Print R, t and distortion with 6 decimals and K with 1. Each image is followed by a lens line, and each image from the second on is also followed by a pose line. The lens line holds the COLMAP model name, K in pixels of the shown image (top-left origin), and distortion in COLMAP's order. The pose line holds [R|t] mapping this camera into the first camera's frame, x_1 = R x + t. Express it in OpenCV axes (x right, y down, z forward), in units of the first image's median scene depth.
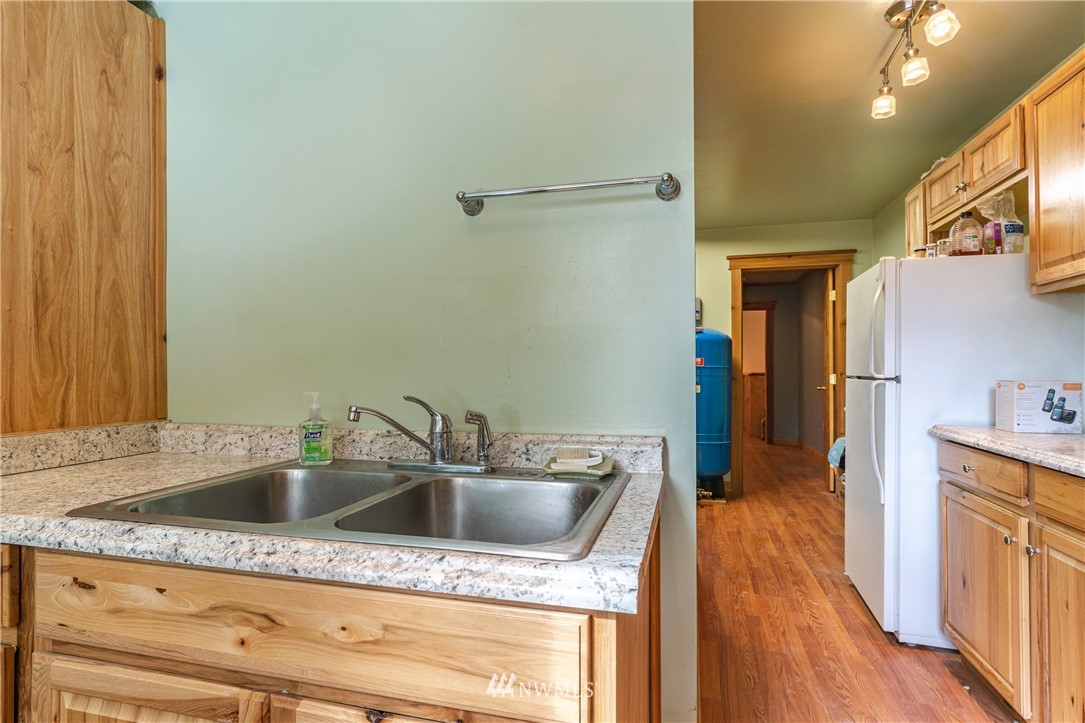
lens RADIAL K [[559.1, 0, 535.7], [0, 559.1, 373.0], [0, 0, 1]] dist [-0.009019, 0.005964]
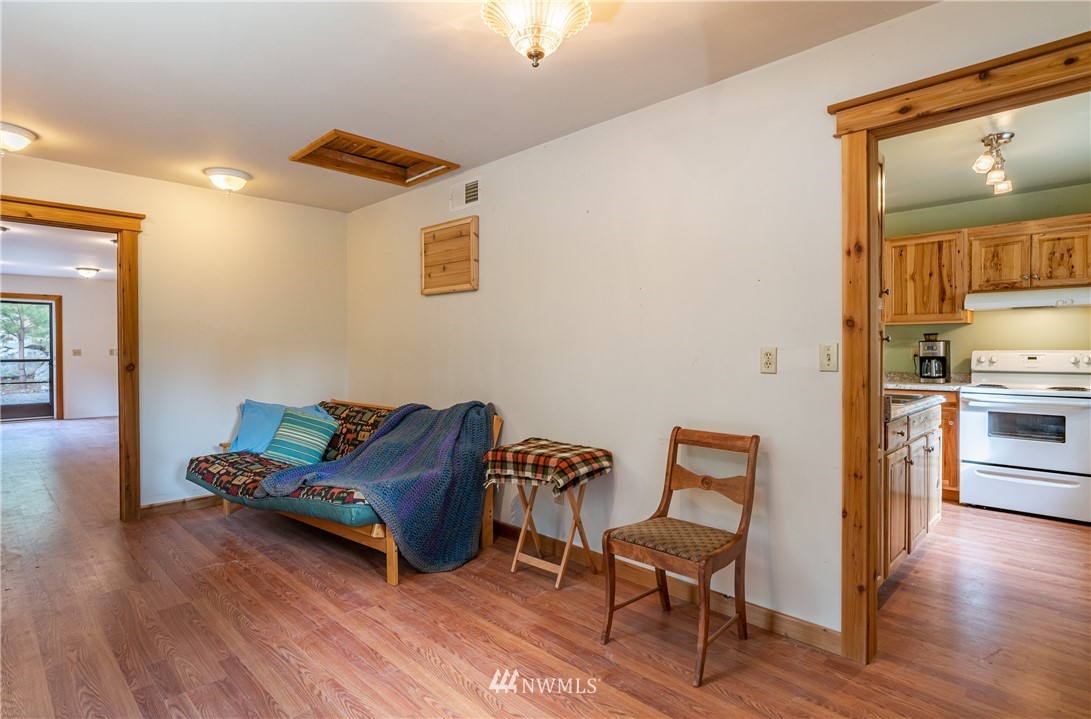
lens RADIAL K [[566.4, 0, 532.3], [0, 566.4, 352.8], [0, 0, 1]] dist [-0.006420, 0.004648]
pose [[0.495286, -0.007178, 0.868700, -5.233235], [0.007798, 0.999962, 0.003816, -0.108648], [-0.868695, 0.004884, 0.495323, 1.318526]]
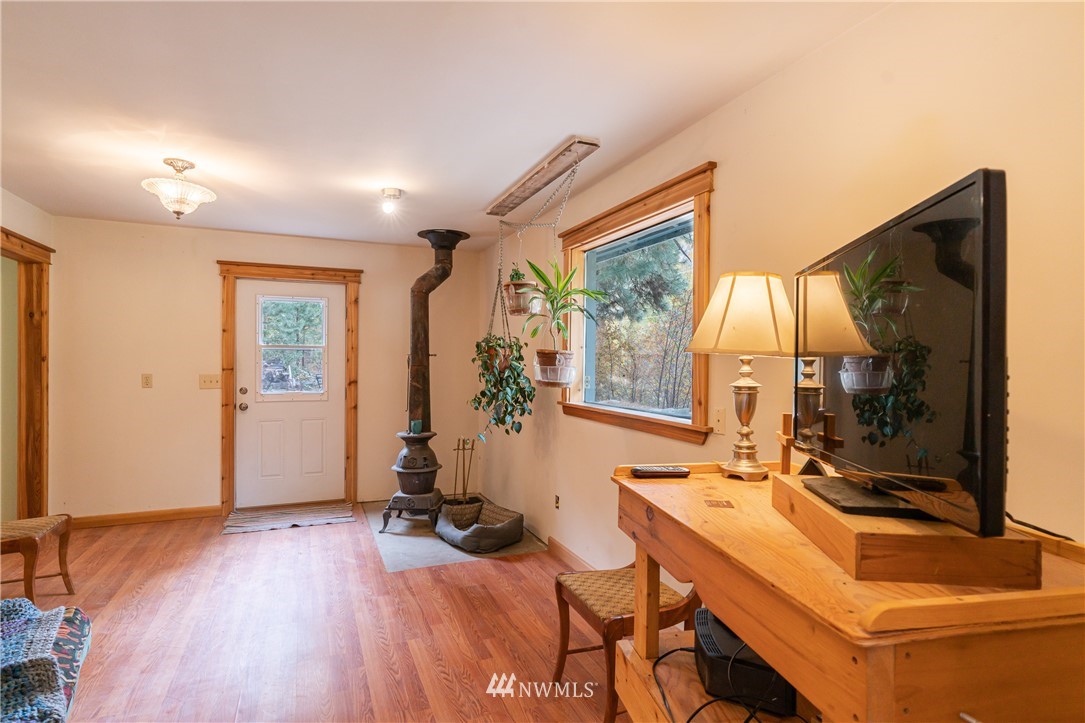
lens RADIAL K [[559.1, 0, 544.6], [0, 559.1, 363.6], [0, 0, 1]] dist [-0.009019, 0.005964]
pose [[-0.777755, -0.003085, -0.628560, -2.833359], [-0.012131, 0.999875, 0.010103, -0.308937], [0.628451, 0.015483, -0.777695, 6.974473]]
